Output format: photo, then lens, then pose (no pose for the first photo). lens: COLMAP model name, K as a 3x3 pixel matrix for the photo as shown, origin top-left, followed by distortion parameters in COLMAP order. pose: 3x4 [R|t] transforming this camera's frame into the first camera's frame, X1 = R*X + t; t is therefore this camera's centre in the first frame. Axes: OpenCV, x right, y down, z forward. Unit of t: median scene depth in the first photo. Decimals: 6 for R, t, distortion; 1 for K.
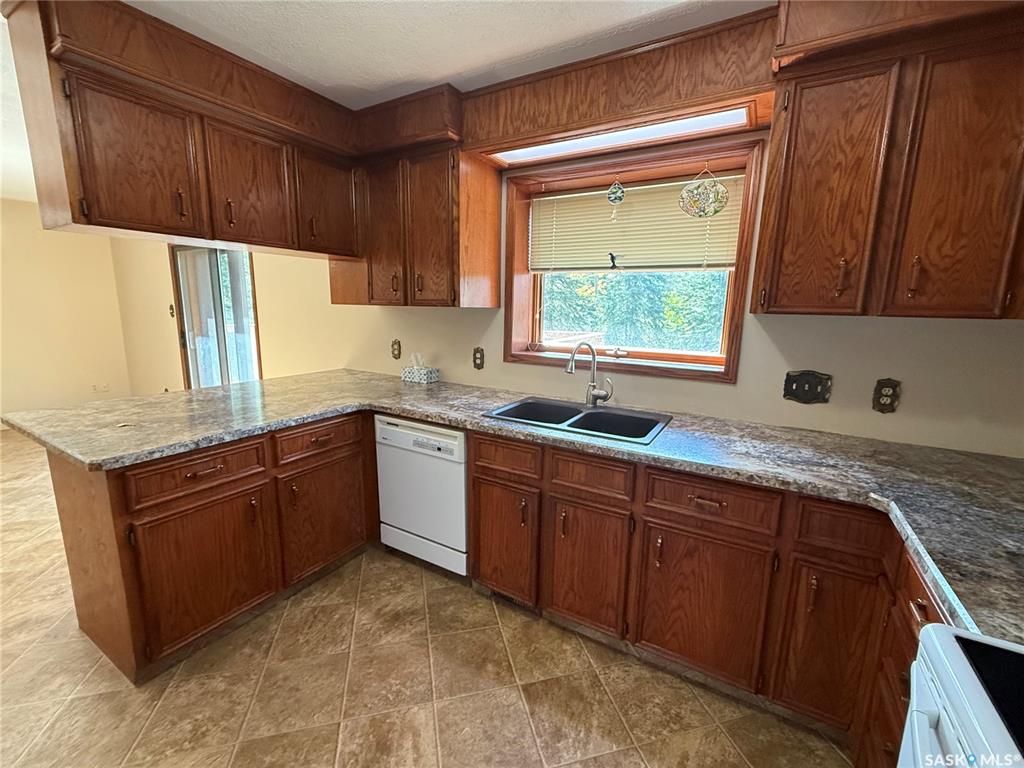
lens RADIAL K [[426.9, 0, 504.8], [0, 426.9, 385.2], [0, 0, 1]] dist [0.000935, -0.001622]
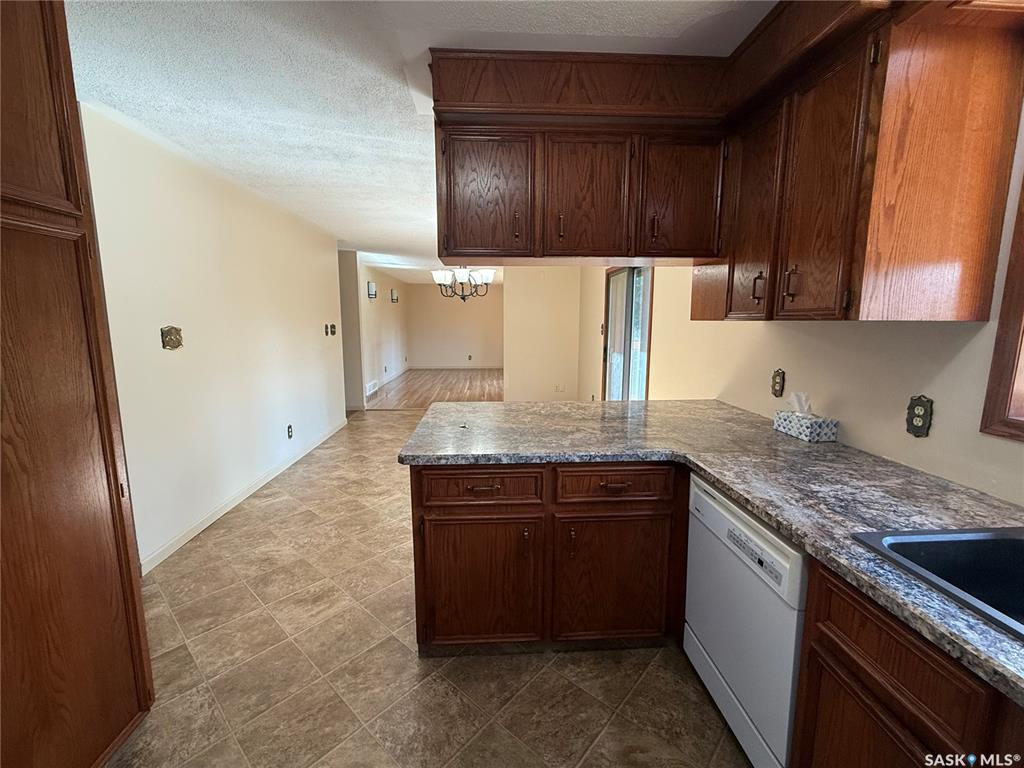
lens RADIAL K [[426.9, 0, 524.3], [0, 426.9, 384.5], [0, 0, 1]] dist [0.000935, -0.001622]
pose [[0.570983, 0.103986, -0.814349, 0.114119], [-0.139758, 0.989778, 0.028395, -0.063957], [0.808978, 0.097599, 0.579680, 0.383890]]
